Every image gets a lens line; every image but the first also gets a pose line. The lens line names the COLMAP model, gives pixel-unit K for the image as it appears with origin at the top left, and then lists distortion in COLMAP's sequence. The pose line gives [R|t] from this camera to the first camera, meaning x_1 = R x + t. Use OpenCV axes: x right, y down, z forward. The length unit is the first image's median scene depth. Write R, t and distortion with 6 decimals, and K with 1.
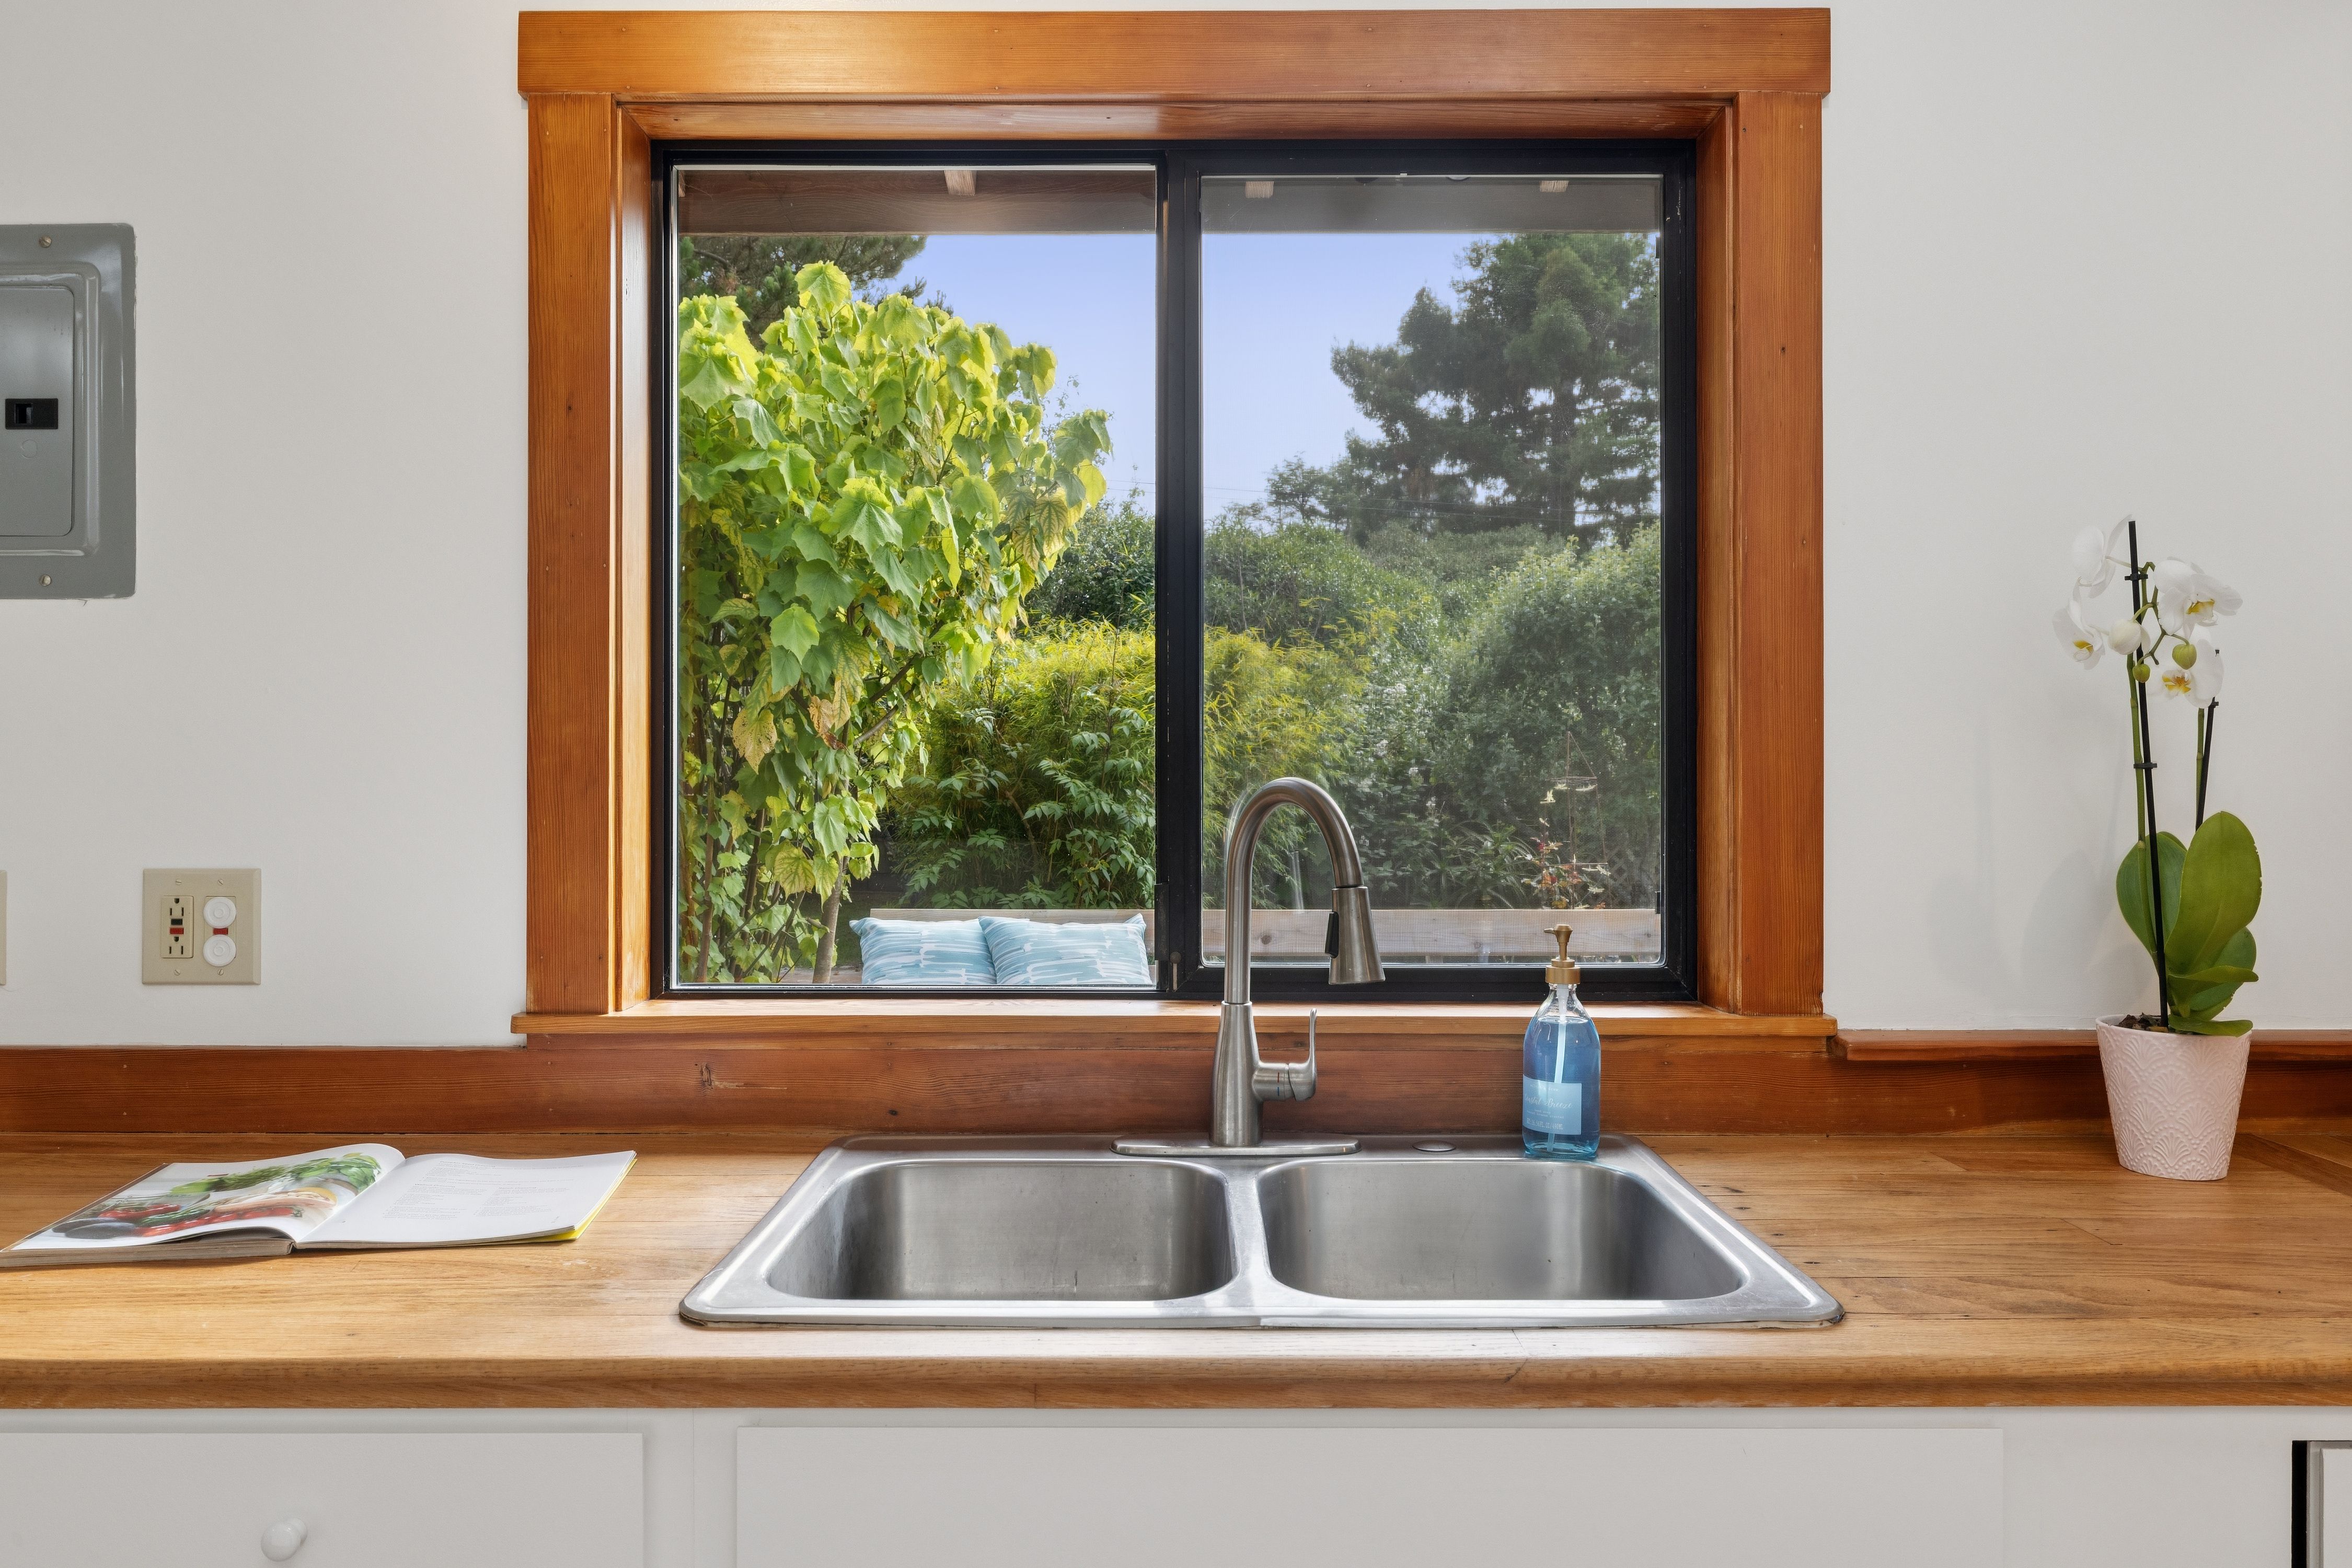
lens RADIAL K [[1567.0, 0, 1176.2], [0, 1567.0, 769.9], [0, 0, 1]] dist [-0.005950, 0.001332]
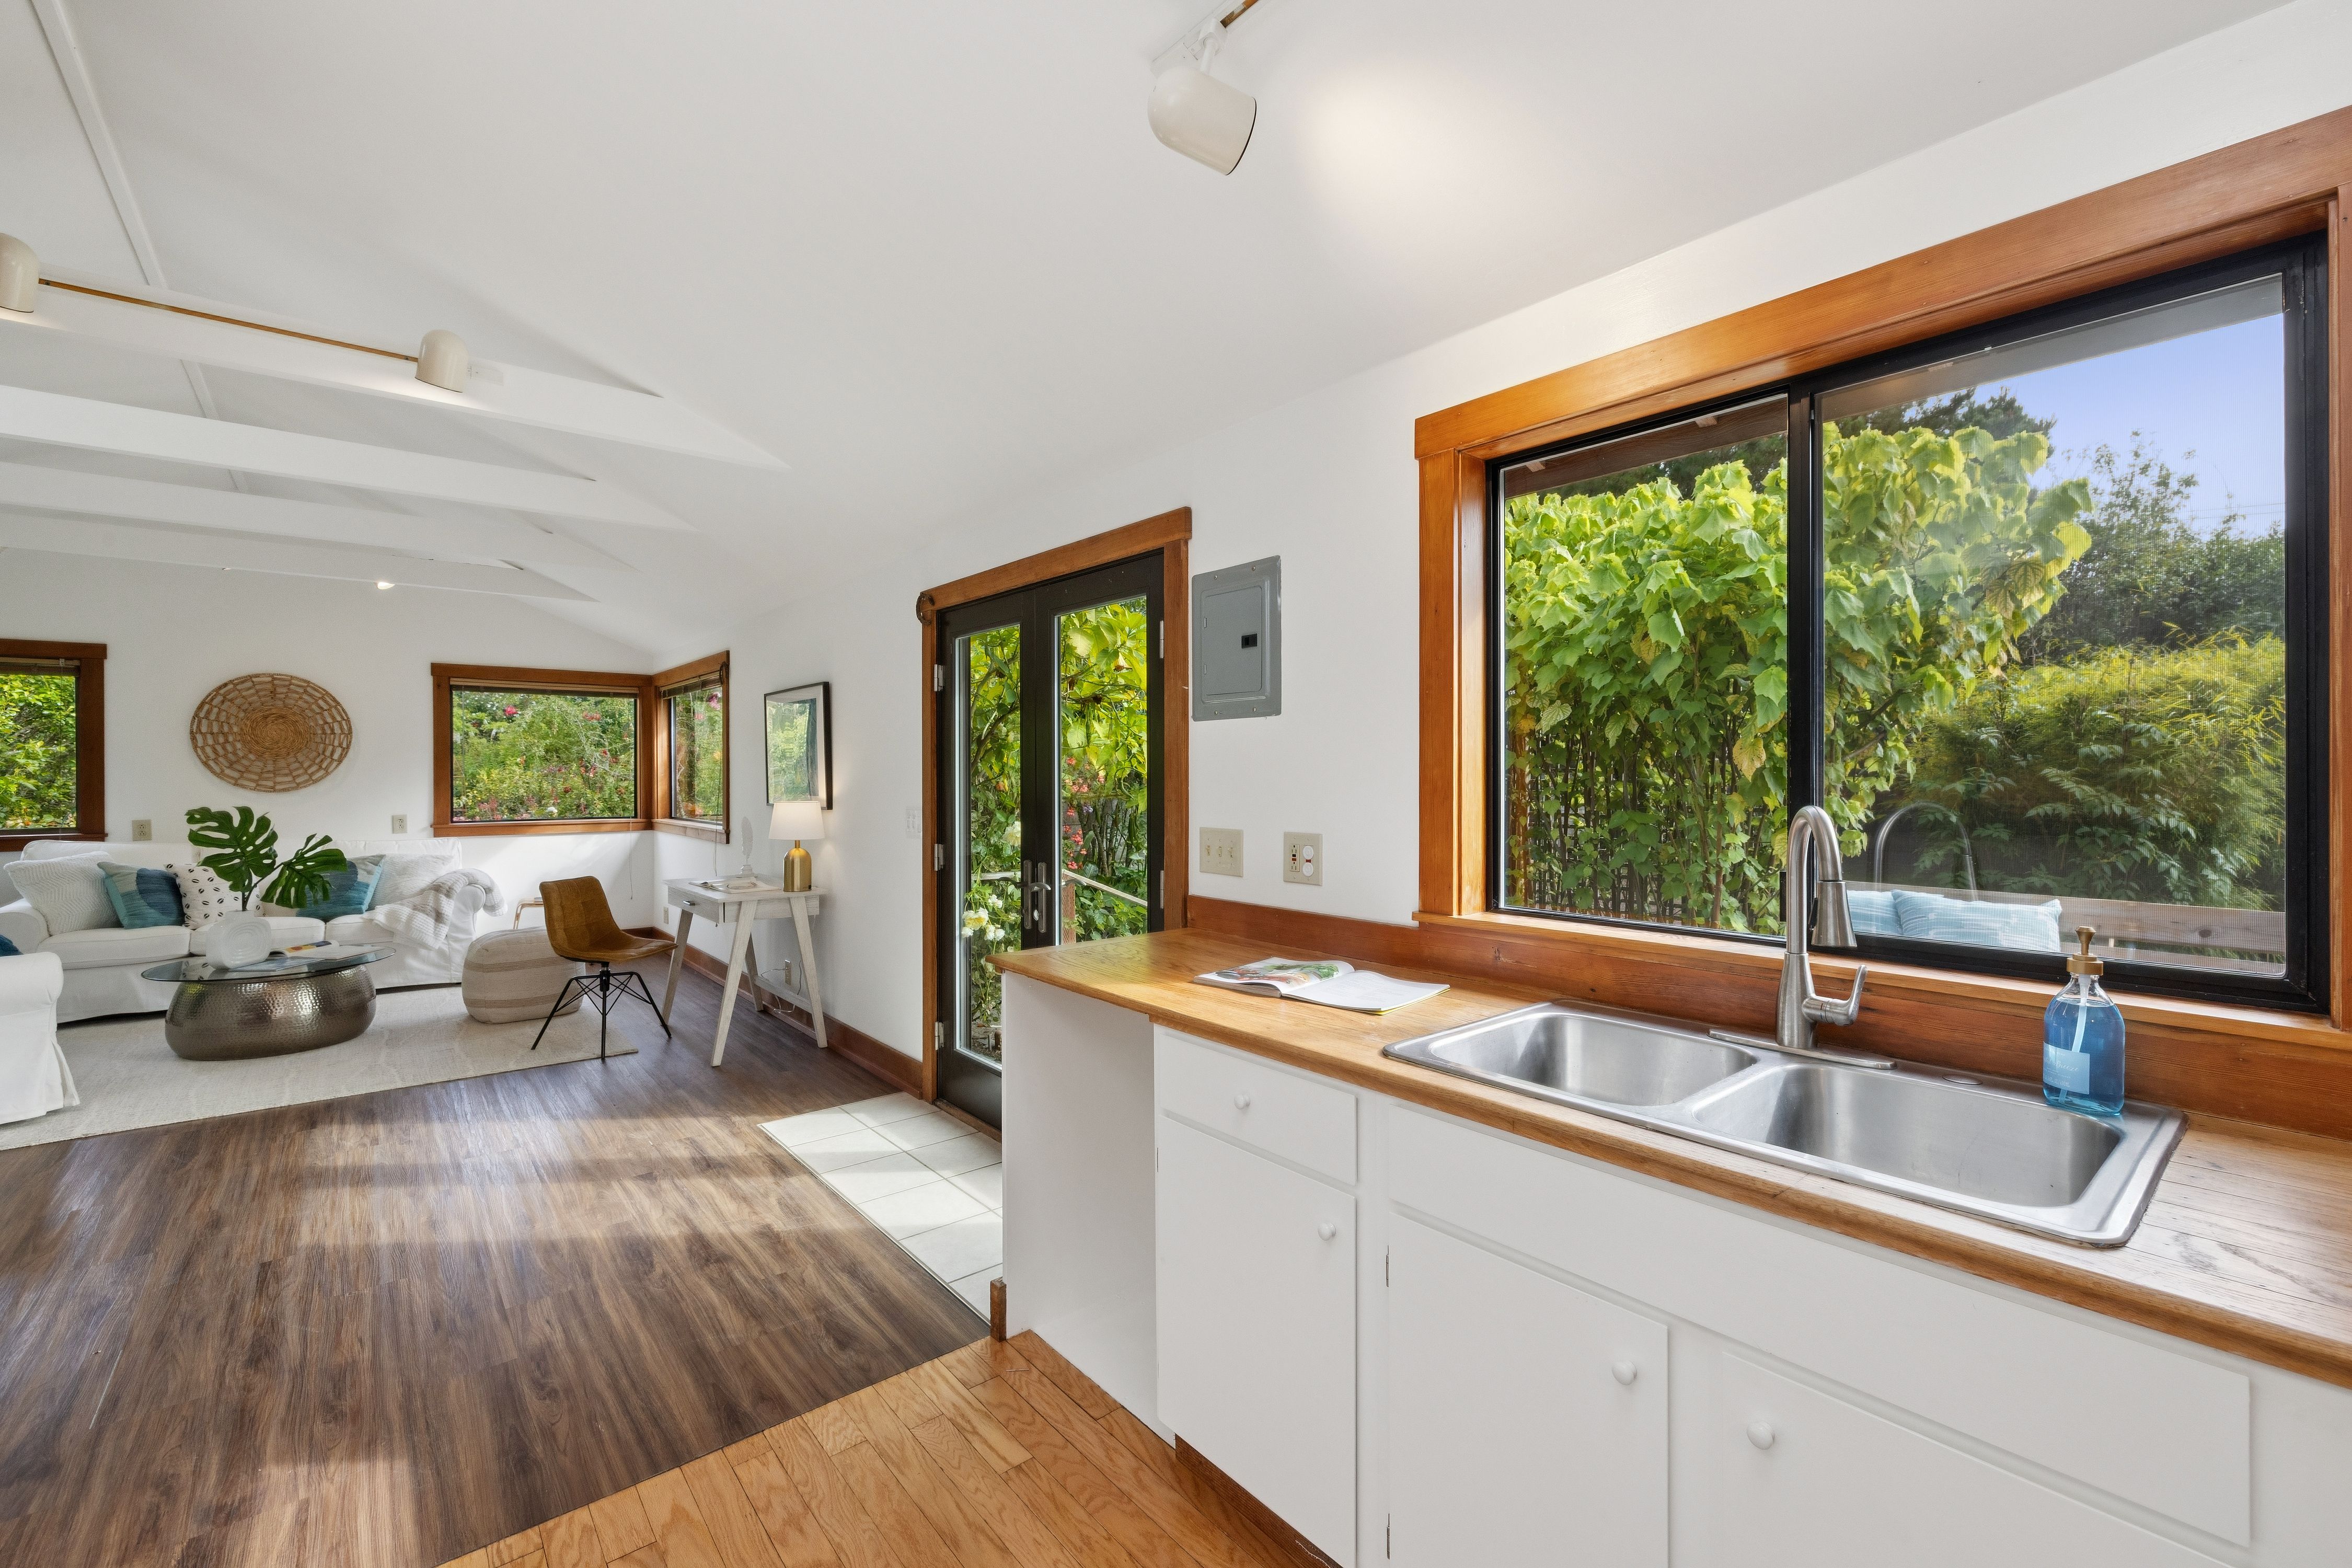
lens RADIAL K [[986.0, 0, 1176.0], [0, 986.0, 777.4], [0, 0, 1]] dist [0.001802, -0.000389]
pose [[0.643077, 0.002390, -0.765798, 0.333420], [0.001882, 0.999987, 0.004701, -0.023048], [0.765799, -0.004464, 0.643064, -0.060096]]
